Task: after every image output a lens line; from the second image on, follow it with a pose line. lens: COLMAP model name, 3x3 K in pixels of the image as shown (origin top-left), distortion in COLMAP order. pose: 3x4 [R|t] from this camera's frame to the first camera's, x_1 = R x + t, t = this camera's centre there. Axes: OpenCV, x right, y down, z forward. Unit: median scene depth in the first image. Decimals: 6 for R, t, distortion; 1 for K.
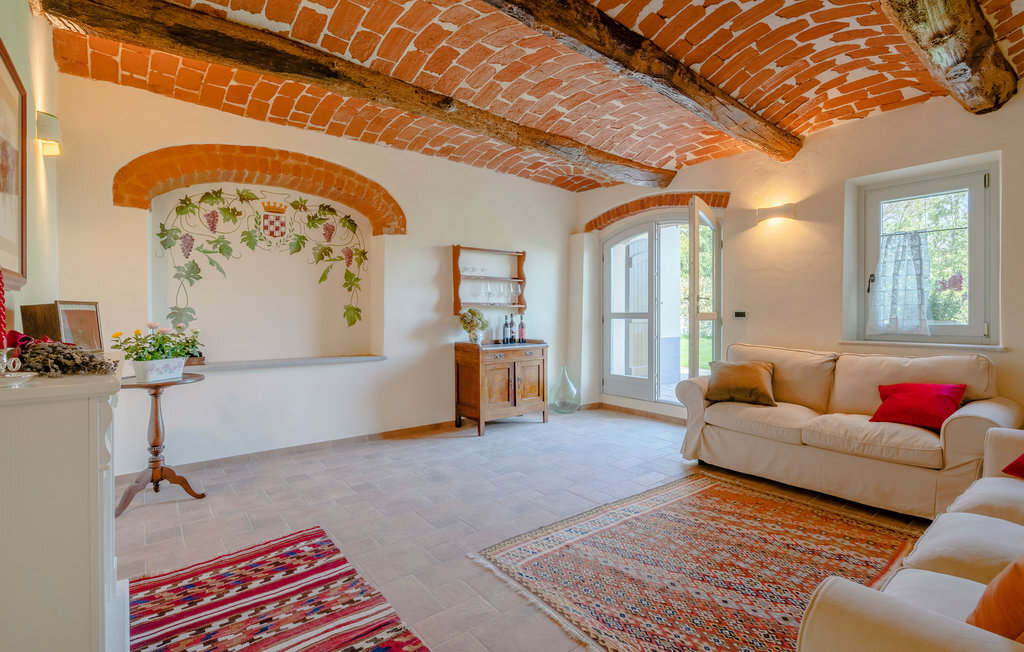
lens RADIAL K [[471.2, 0, 514.4], [0, 471.2, 318.1], [0, 0, 1]] dist [-0.006546, 0.000967]
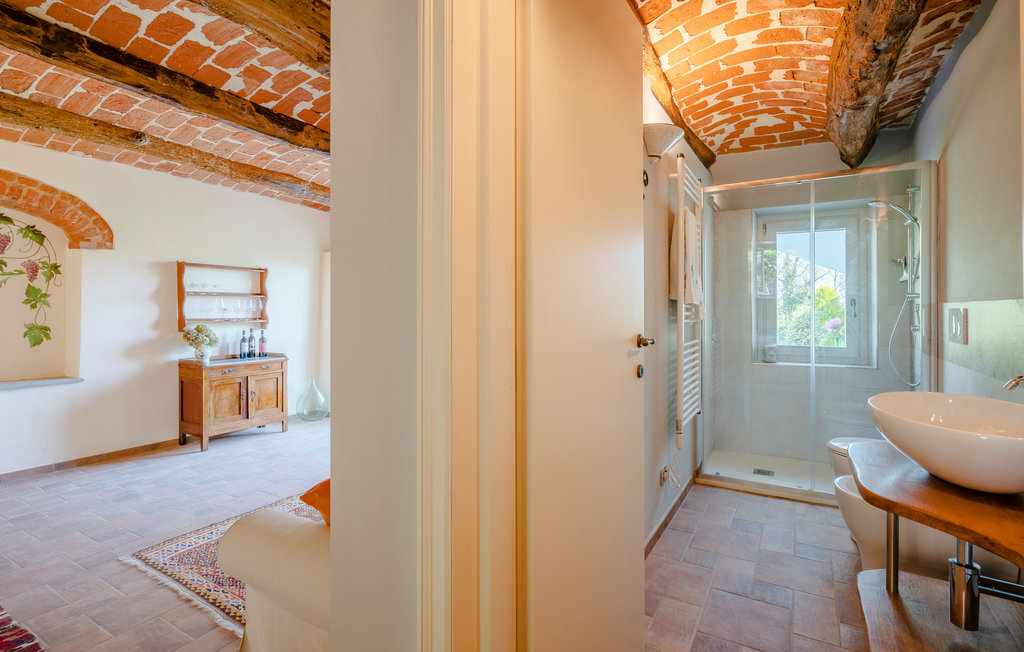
lens RADIAL K [[471.2, 0, 542.2], [0, 471.2, 309.8], [0, 0, 1]] dist [-0.006546, 0.000967]
pose [[0.916572, 0.003311, 0.399855, 0.245716], [0.002992, 0.999881, -0.015139, -0.048256], [-0.399857, 0.015072, 0.916453, -0.289273]]
